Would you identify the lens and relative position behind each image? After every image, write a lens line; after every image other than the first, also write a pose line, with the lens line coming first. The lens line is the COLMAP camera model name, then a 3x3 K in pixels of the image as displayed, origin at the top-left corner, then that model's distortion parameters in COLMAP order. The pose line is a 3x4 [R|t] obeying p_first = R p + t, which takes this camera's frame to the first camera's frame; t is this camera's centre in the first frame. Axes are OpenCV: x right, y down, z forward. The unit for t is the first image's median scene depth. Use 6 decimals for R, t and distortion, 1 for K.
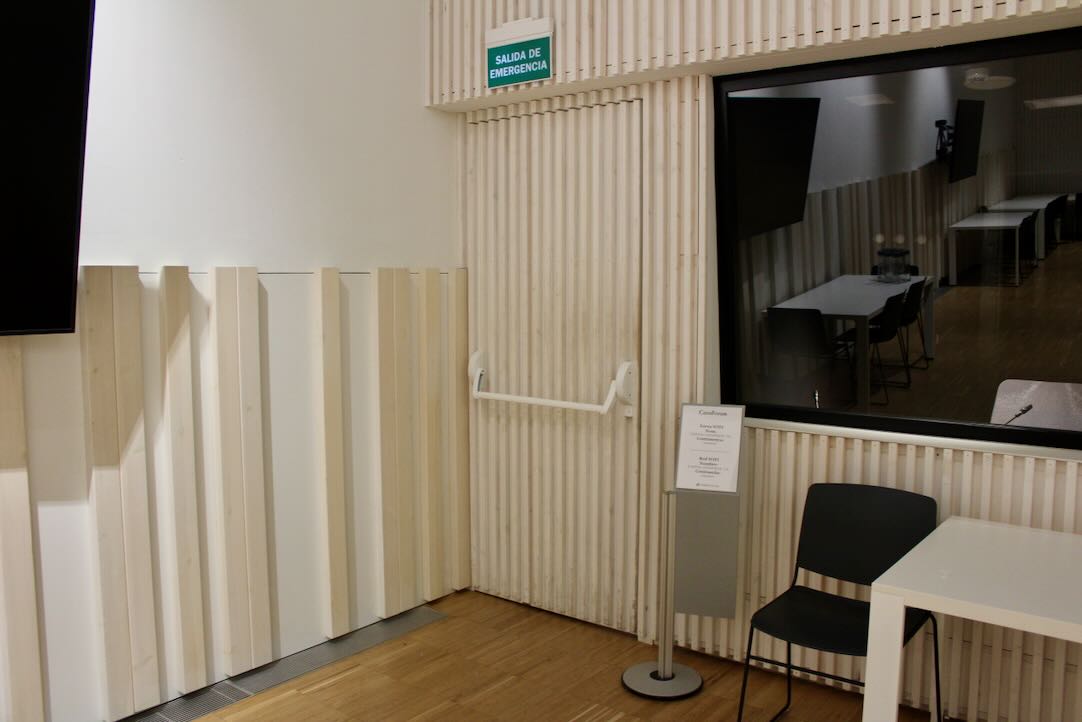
lens RADIAL K [[901.8, 0, 541.0], [0, 901.8, 361.0], [0, 0, 1]] dist [-0.181172, 0.231231]
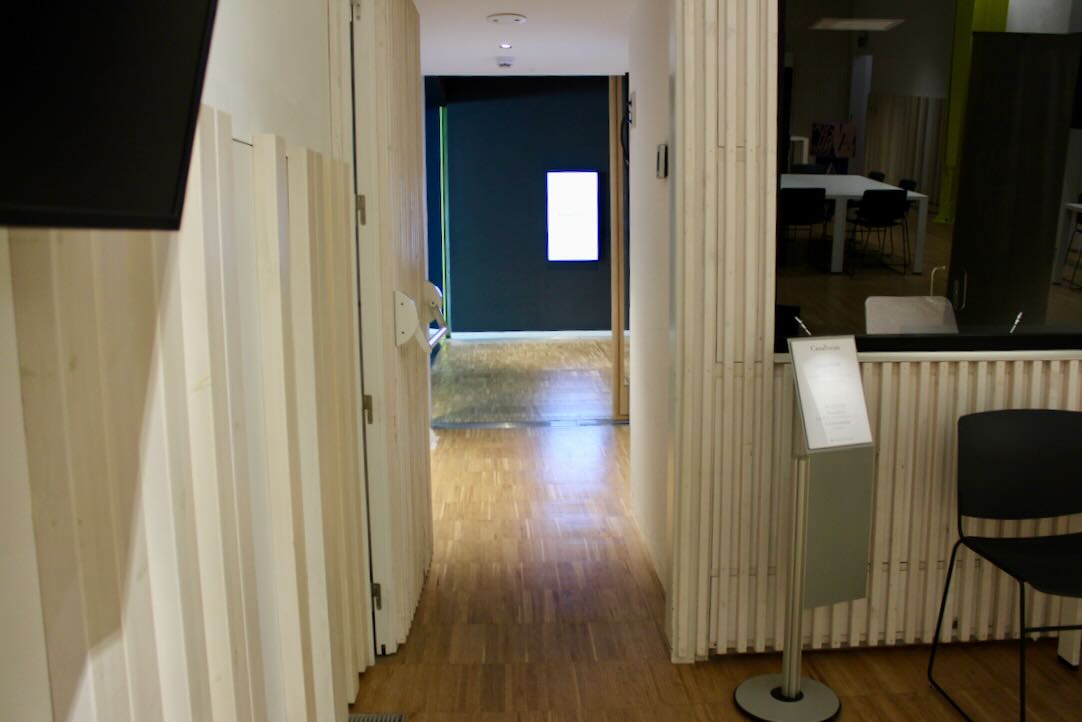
lens RADIAL K [[901.8, 0, 541.0], [0, 901.8, 361.0], [0, 0, 1]] dist [-0.181172, 0.231231]
pose [[0.752983, -0.094909, 0.651159, -0.487385], [0.061810, 0.995370, 0.073604, -0.002771], [-0.655130, -0.015174, 0.755363, 0.556154]]
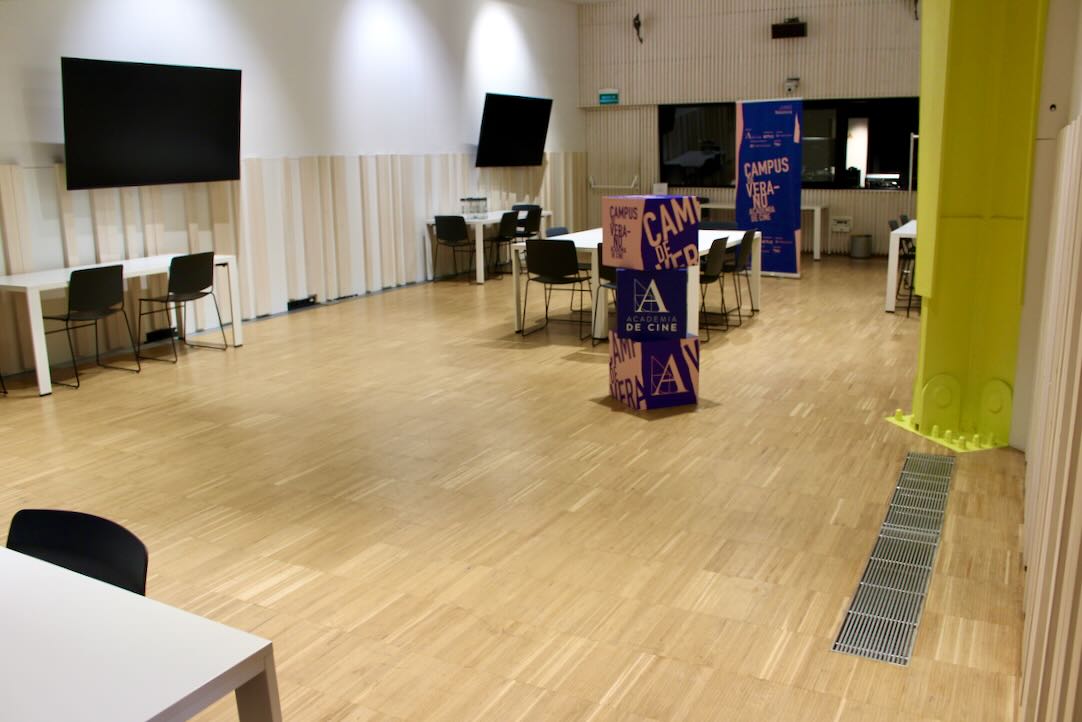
lens RADIAL K [[901.8, 0, 541.0], [0, 901.8, 361.0], [0, 0, 1]] dist [-0.181172, 0.231231]
pose [[0.985509, -0.060617, 0.158420, -1.055287], [0.039380, 0.990211, 0.133908, 0.284417], [-0.164986, -0.125729, 0.978249, -3.061855]]
